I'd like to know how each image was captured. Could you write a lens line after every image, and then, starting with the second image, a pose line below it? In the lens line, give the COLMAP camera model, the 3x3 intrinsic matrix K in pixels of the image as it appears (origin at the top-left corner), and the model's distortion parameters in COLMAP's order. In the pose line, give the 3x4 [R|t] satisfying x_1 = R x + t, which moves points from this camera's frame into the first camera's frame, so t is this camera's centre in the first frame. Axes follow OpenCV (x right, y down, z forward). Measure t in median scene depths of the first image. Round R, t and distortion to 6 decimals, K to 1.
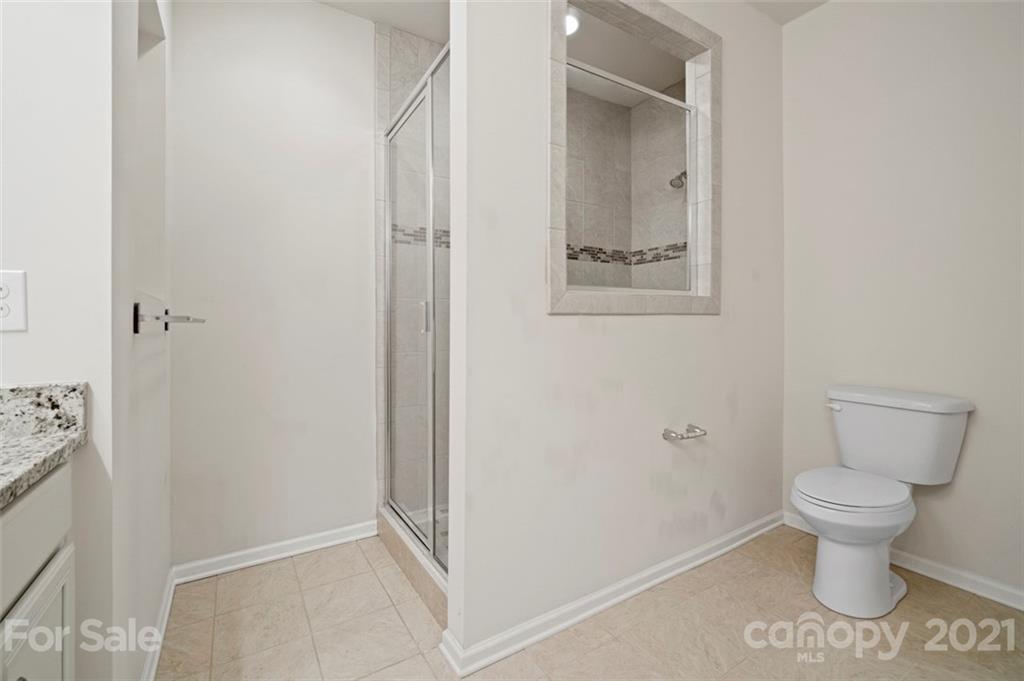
lens RADIAL K [[437.6, 0, 508.6], [0, 437.6, 326.9], [0, 0, 1]] dist [-0.000106, 0.000018]
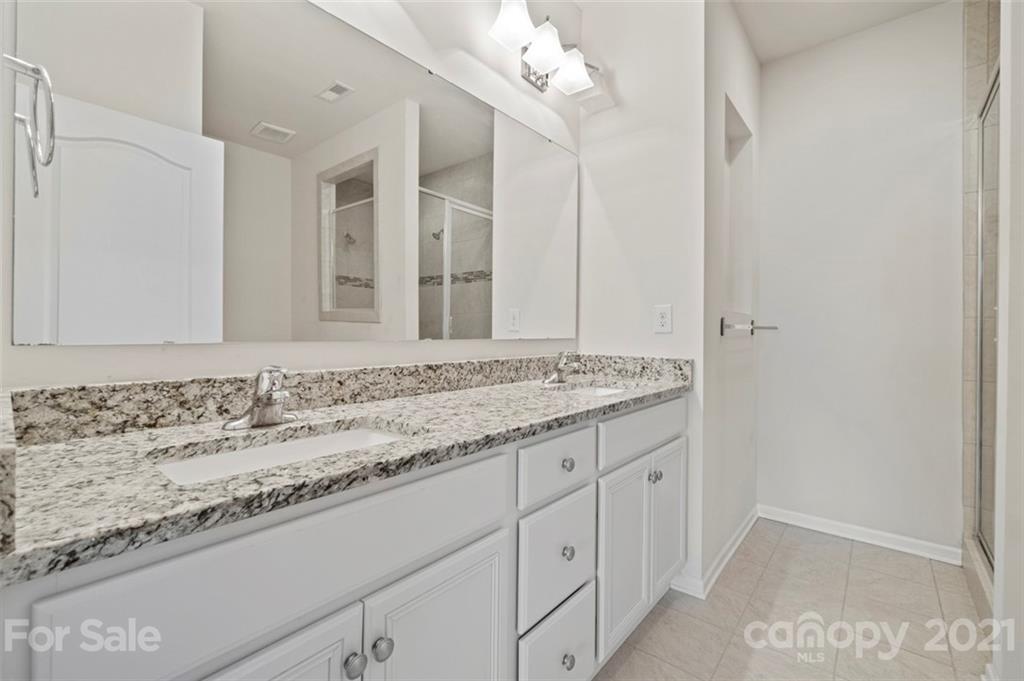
lens RADIAL K [[437.6, 0, 508.6], [0, 437.6, 326.9], [0, 0, 1]] dist [-0.000106, 0.000018]
pose [[0.297774, -0.005719, -0.954619, 0.277086], [-0.013033, 0.999865, -0.010056, 0.004849], [0.954547, 0.015435, 0.297659, -0.158105]]
